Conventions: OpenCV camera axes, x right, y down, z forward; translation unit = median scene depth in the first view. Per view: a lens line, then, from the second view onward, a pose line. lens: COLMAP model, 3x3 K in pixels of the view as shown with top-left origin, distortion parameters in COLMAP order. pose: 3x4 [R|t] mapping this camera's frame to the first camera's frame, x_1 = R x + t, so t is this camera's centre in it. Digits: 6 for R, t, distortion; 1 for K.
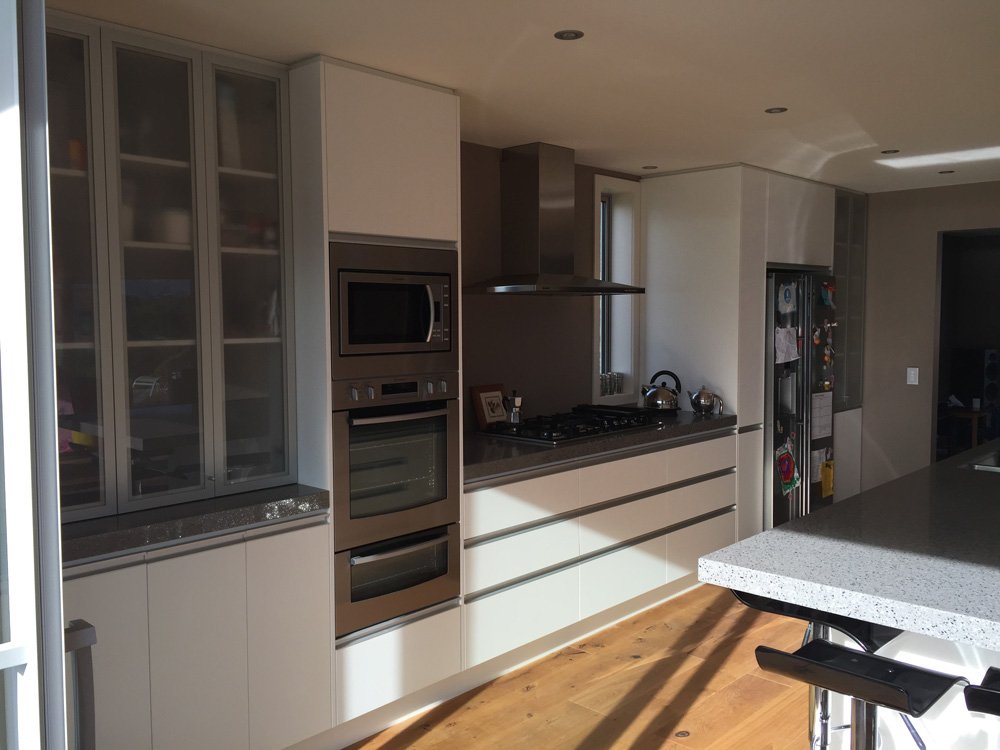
lens RADIAL K [[859.3, 0, 500.0], [0, 859.3, 375.0], [0, 0, 1]] dist [0.043189, -0.011501]
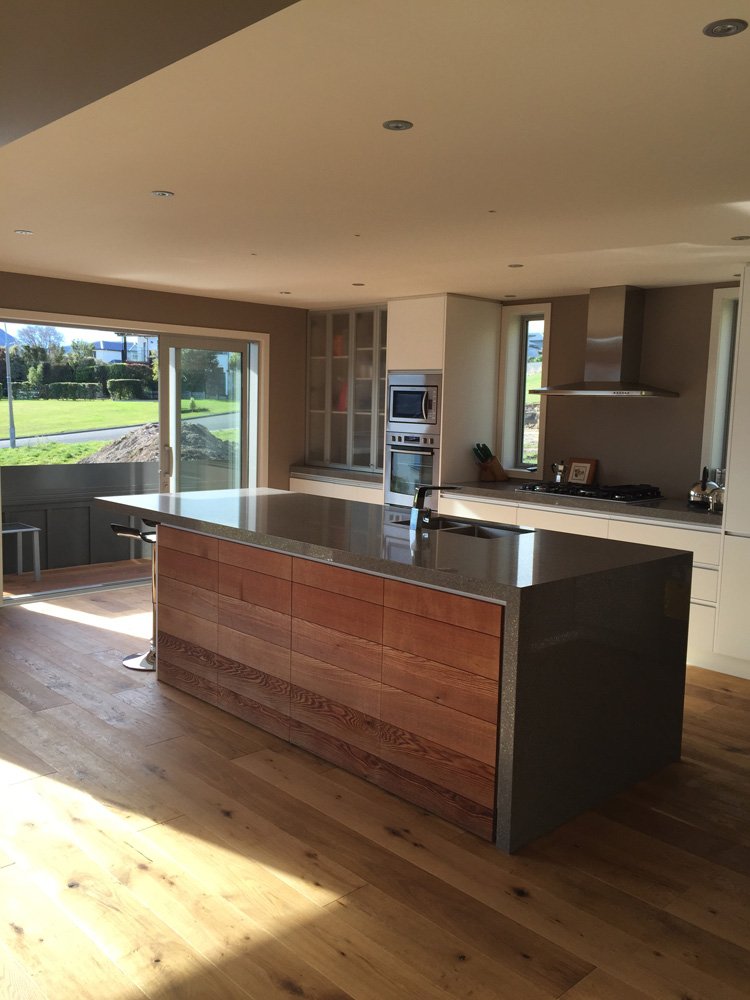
lens RADIAL K [[859.3, 0, 375.0], [0, 859.3, 500.0], [0, 0, 1]] dist [0.043189, -0.011501]
pose [[-0.054840, 0.116993, -0.991617, 1.979123], [-0.096880, 0.987803, 0.121901, -0.084883], [0.993784, 0.102753, -0.042837, 0.971014]]
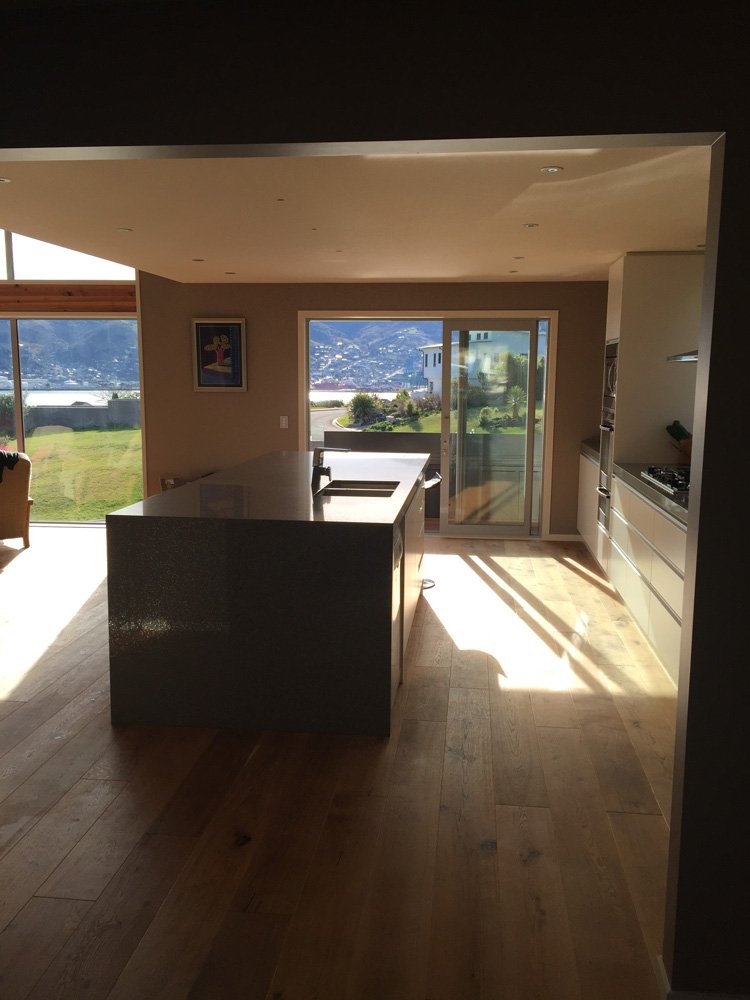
lens RADIAL K [[859.3, 0, 375.0], [0, 859.3, 500.0], [0, 0, 1]] dist [0.043189, -0.011501]
pose [[-0.801656, 0.084147, -0.591833, 1.484783], [-0.048574, 0.977600, 0.204791, -0.169356], [0.595808, 0.192920, -0.779612, 2.196721]]
